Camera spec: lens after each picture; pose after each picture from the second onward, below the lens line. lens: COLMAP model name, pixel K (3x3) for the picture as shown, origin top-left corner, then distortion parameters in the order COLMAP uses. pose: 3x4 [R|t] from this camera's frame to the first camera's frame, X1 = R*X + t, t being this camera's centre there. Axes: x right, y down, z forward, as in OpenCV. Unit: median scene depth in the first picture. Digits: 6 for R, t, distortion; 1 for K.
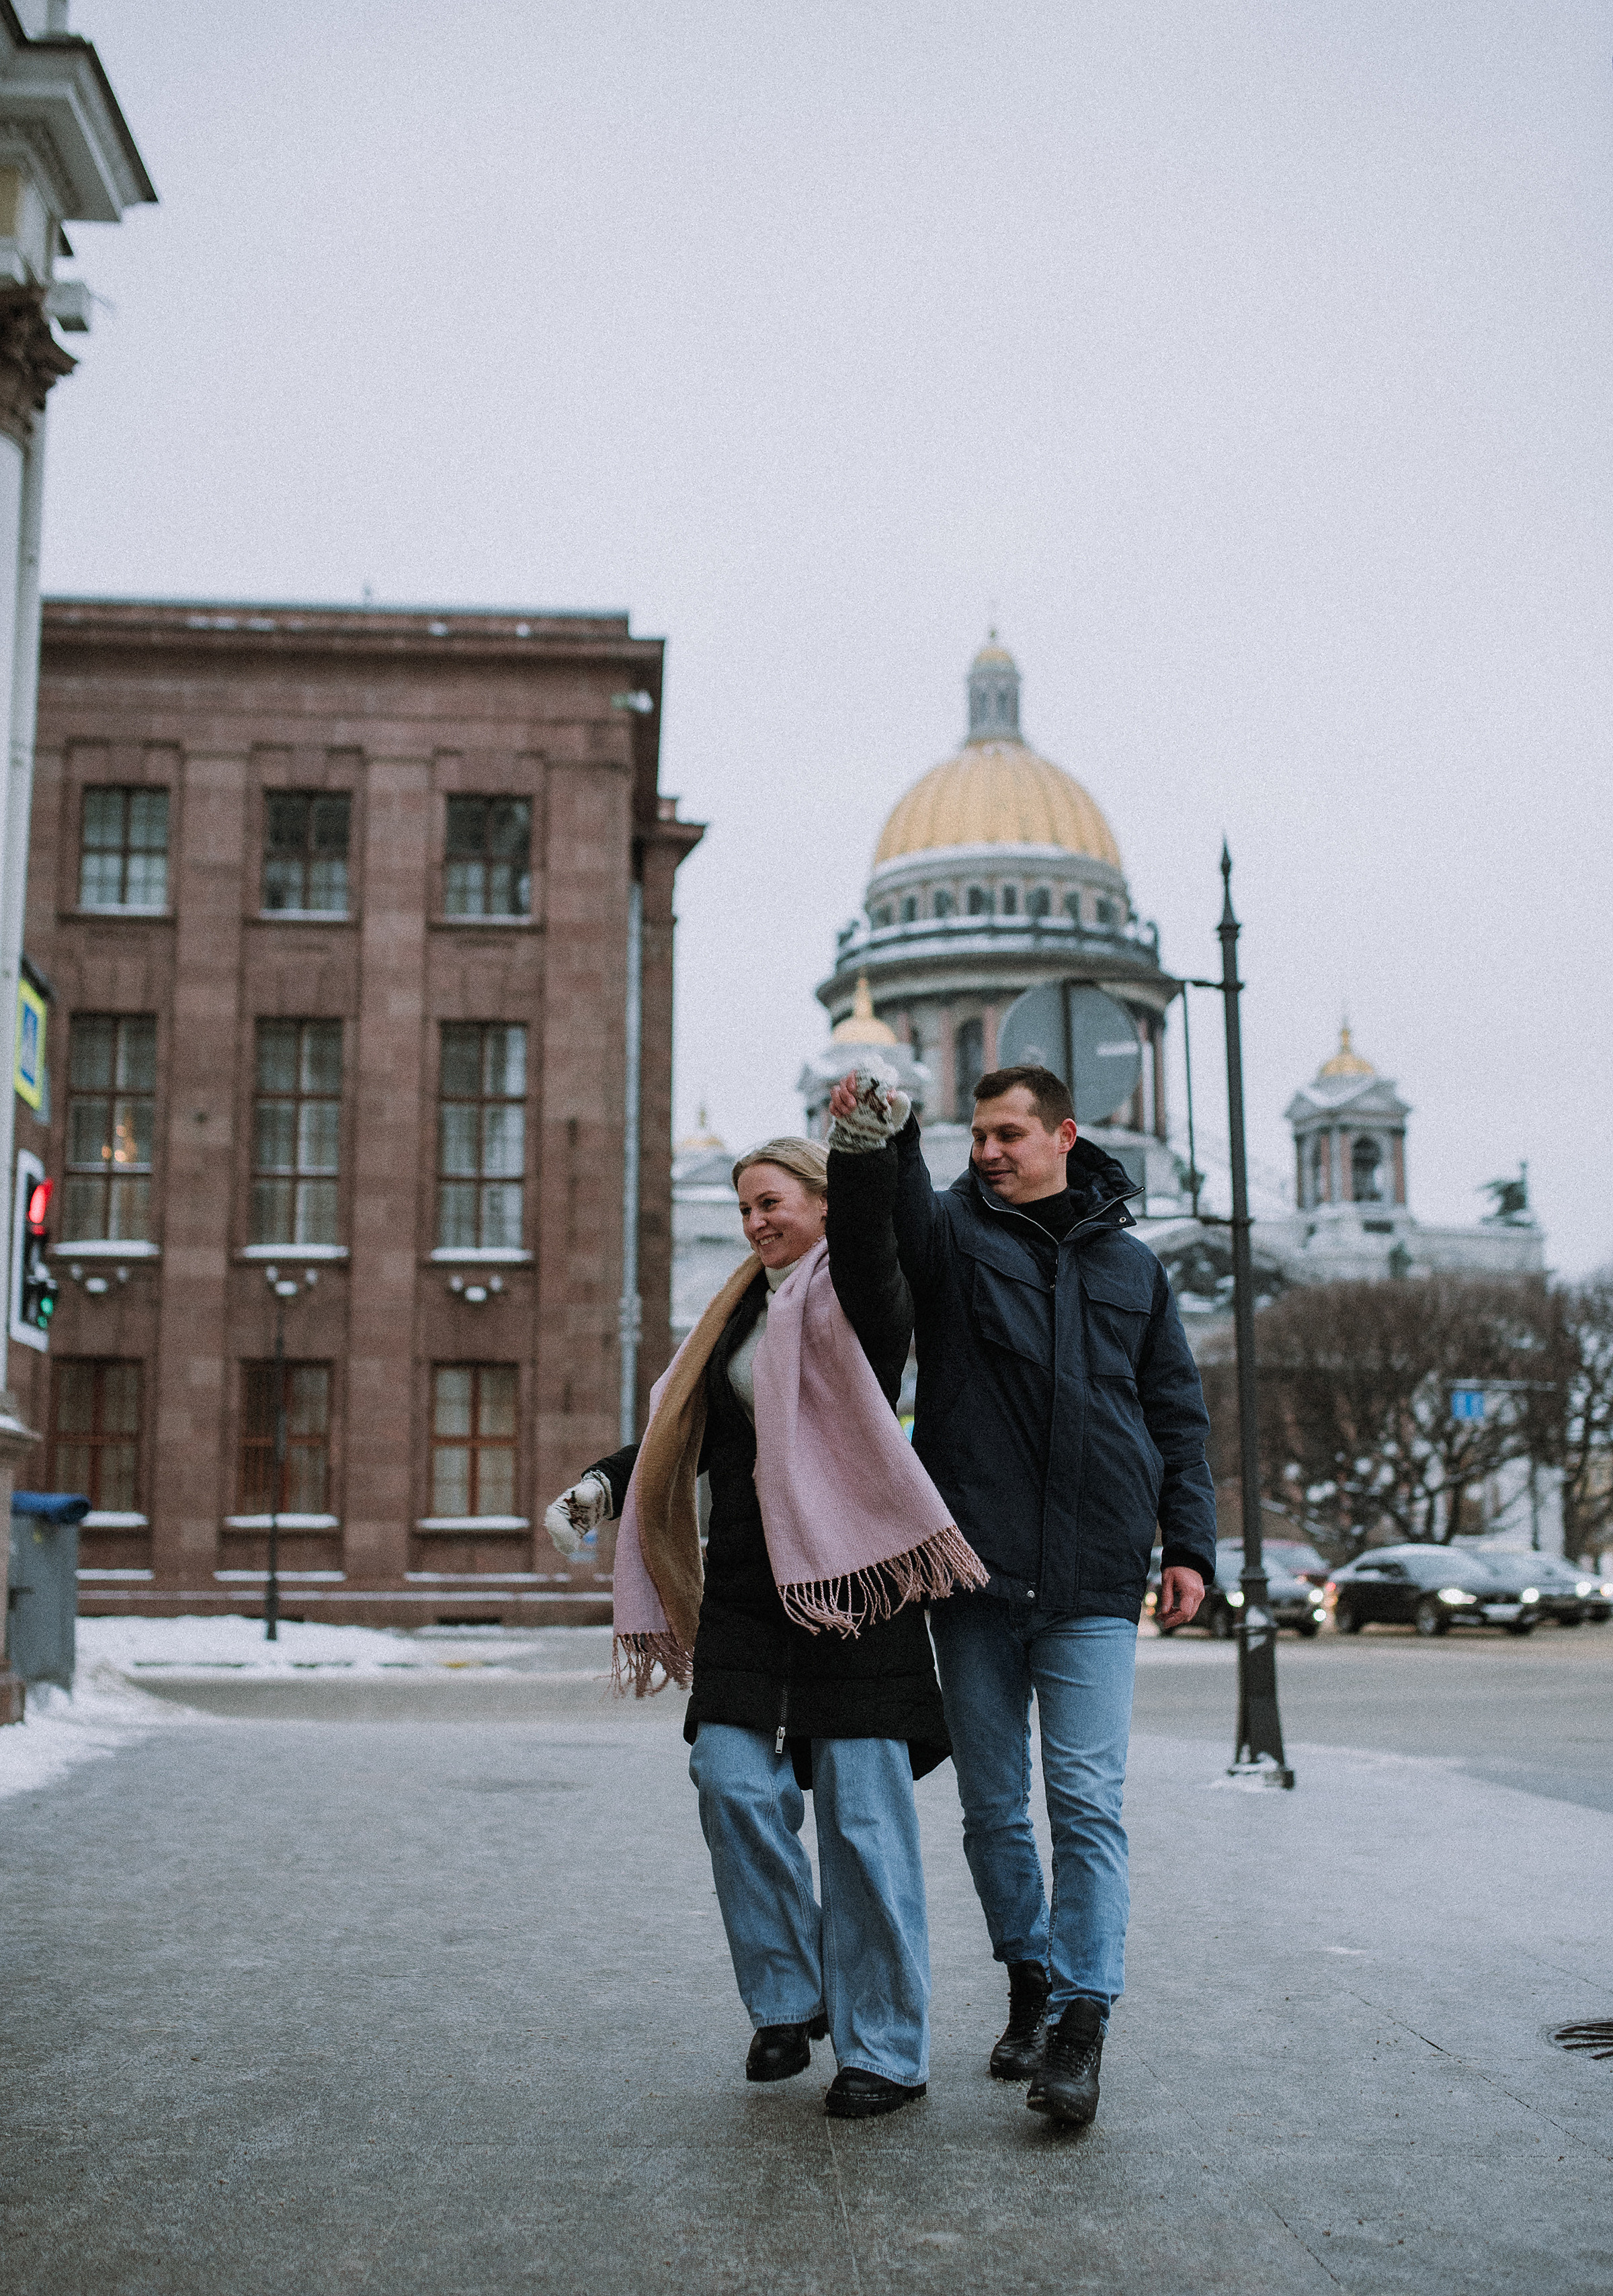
lens RADIAL K [[2726.8, 0, 888.8], [0, 2726.8, 1151.5], [0, 0, 1]] dist [-0.011743, 0.000000]
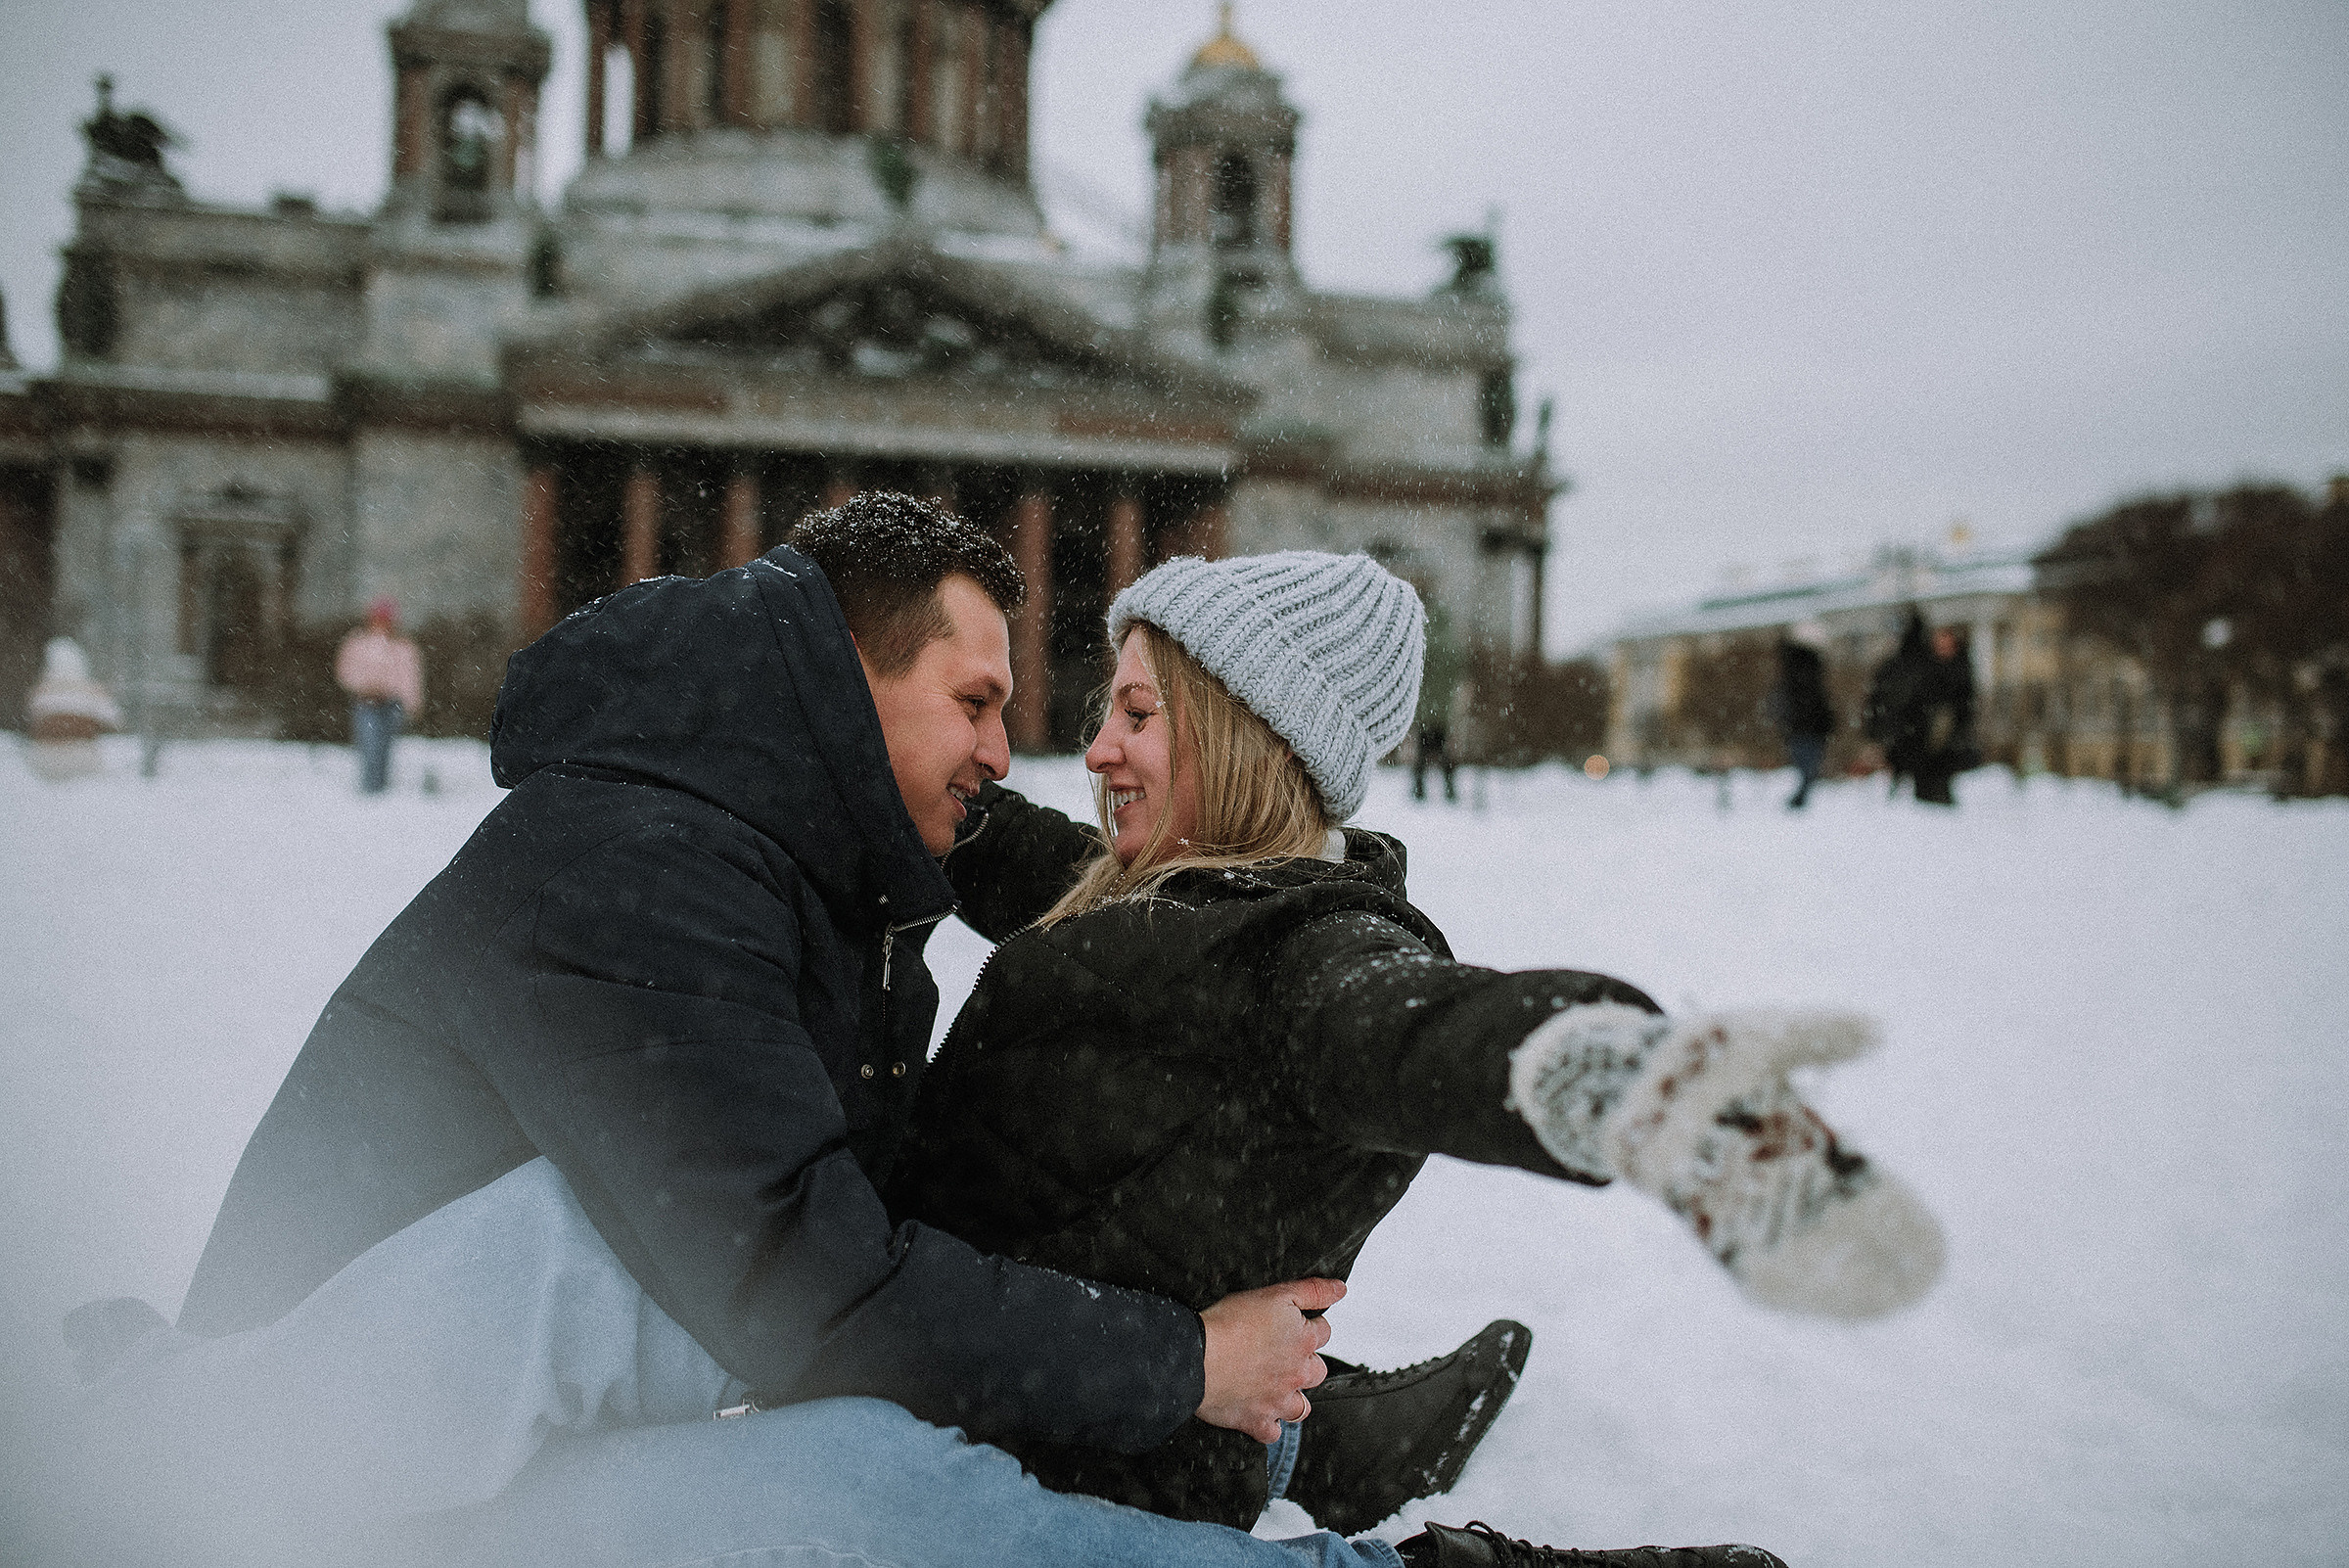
lens RADIAL K [[2454.6, 0, 1203.3], [0, 2454.6, 795.9], [0, 0, 1]] dist [-0.029889, 0.000000]
pose [[0.998021, 0.028888, -0.055852, 0.236556], [-0.019490, 0.986595, 0.162020, 0.064251], [0.059783, -0.160611, 0.985206, 0.401922]]
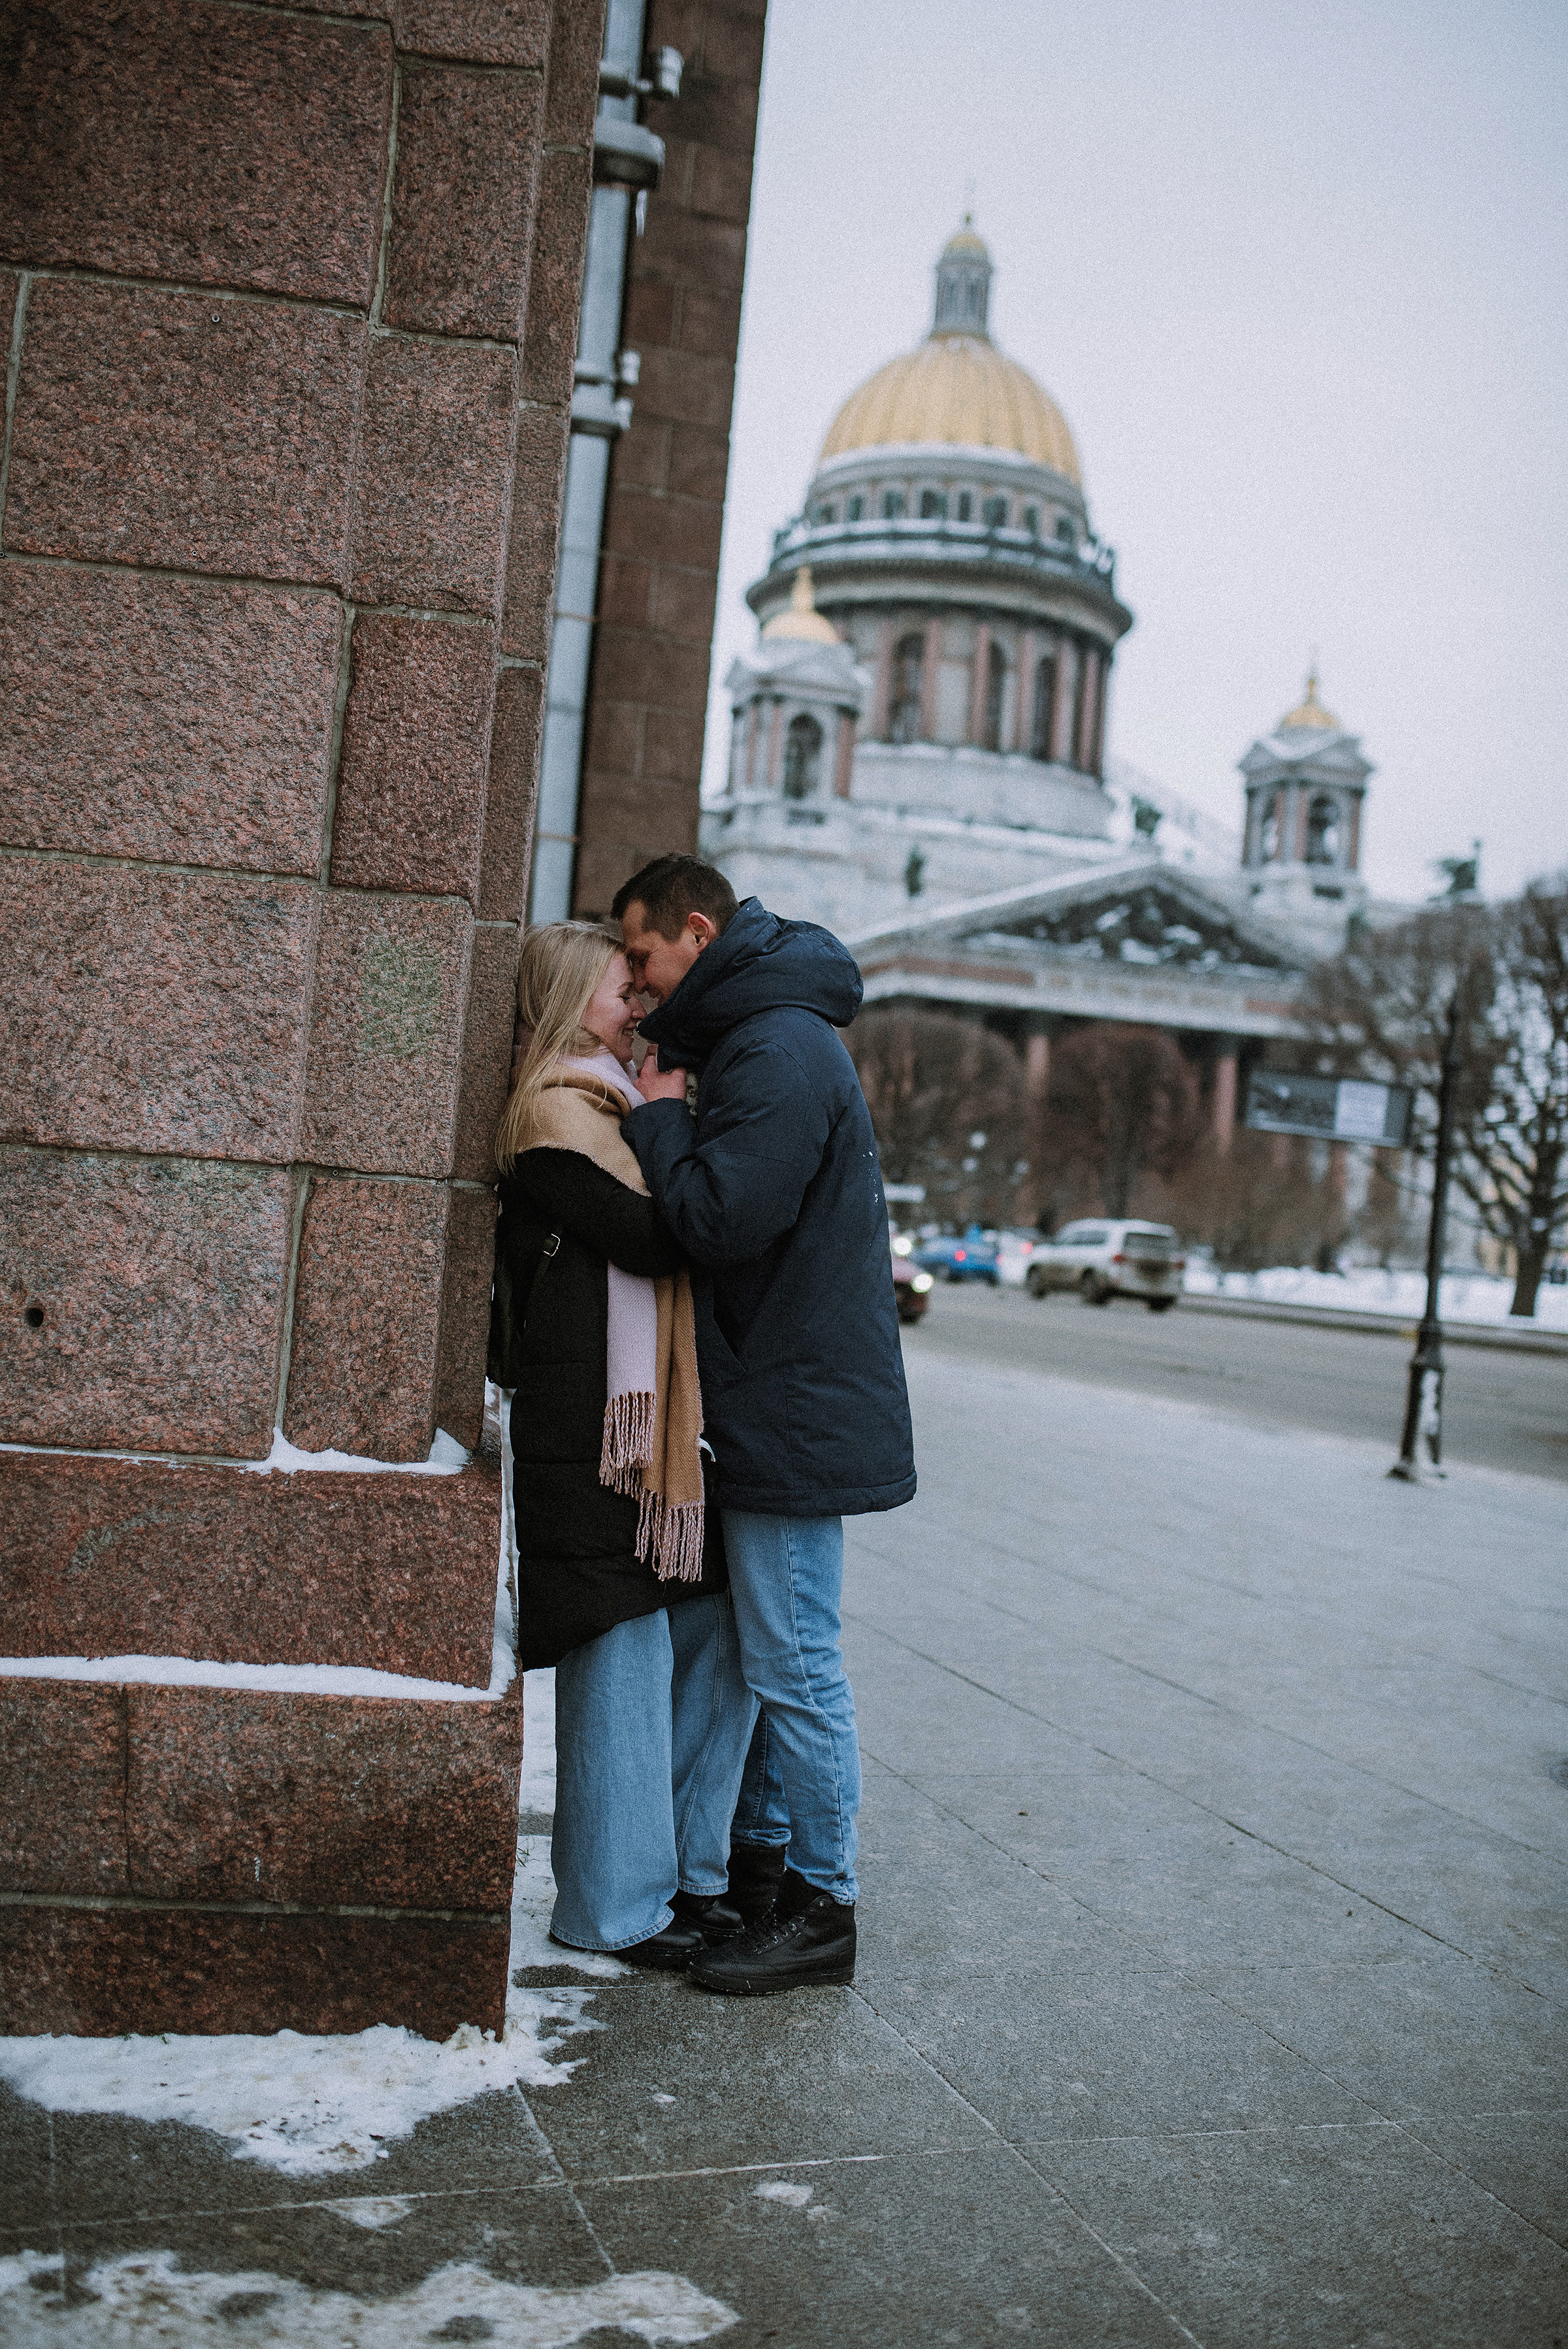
lens RADIAL K [[2454.4, 0, 803.5], [0, 2454.4, 1146.8], [0, 0, 1]] dist [-0.029889, 0.000000]
pose [[0.996126, 0.082631, 0.030100, -0.020645], [-0.085789, 0.988326, 0.125906, 0.026792], [-0.019344, -0.128001, 0.991585, 0.179156]]
